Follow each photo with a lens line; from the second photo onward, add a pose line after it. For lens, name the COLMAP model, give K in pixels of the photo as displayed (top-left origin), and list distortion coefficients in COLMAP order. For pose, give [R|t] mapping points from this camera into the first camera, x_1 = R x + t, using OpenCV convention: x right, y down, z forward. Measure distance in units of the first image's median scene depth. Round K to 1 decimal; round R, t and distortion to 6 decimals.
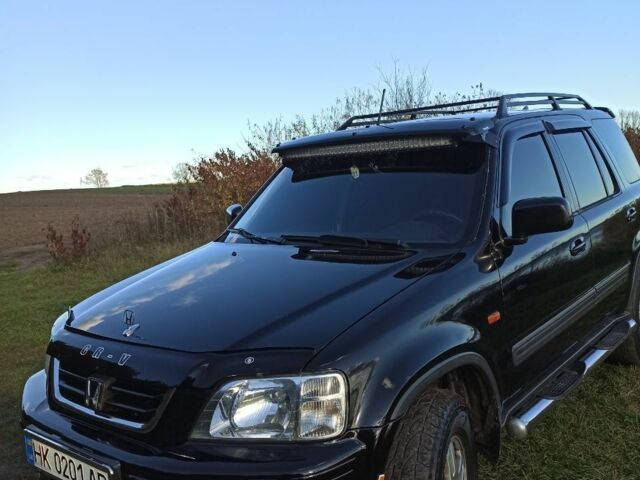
lens RADIAL K [[625.3, 0, 322.6], [0, 625.3, 240.2], [0, 0, 1]] dist [0.057484, -0.040519]
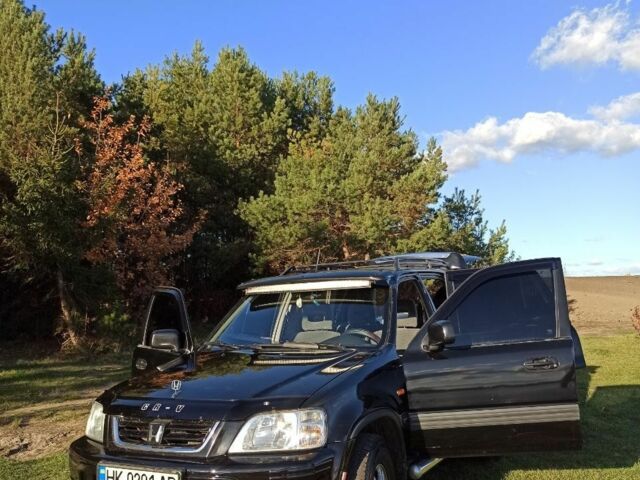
lens RADIAL K [[625.3, 0, 322.6], [0, 625.3, 240.2], [0, 0, 1]] dist [0.057484, -0.040519]
pose [[0.980817, 0.057067, 0.186390, -0.228550], [-0.009876, 0.969507, -0.244864, 0.132717], [-0.194680, 0.238326, 0.951473, -0.540303]]
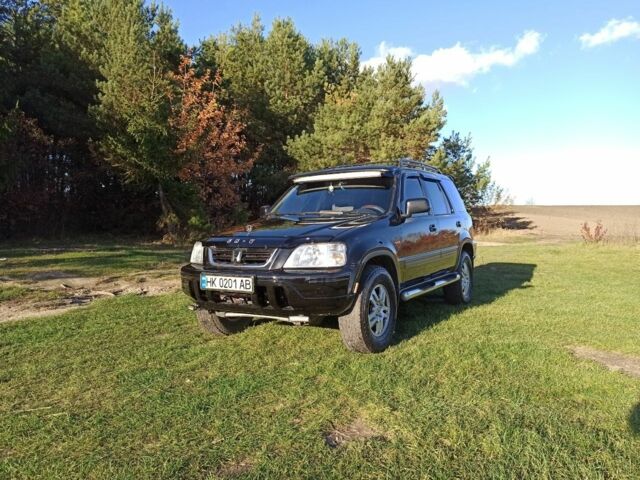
lens RADIAL K [[469.8, 0, 320.0], [0, 469.8, 240.0], [0, 0, 1]] dist [0.045230, -0.032238]
pose [[0.989372, 0.055740, 0.134302, -0.241919], [-0.040852, 0.992963, -0.111160, 0.304436], [-0.139553, 0.104492, 0.984686, -0.664350]]
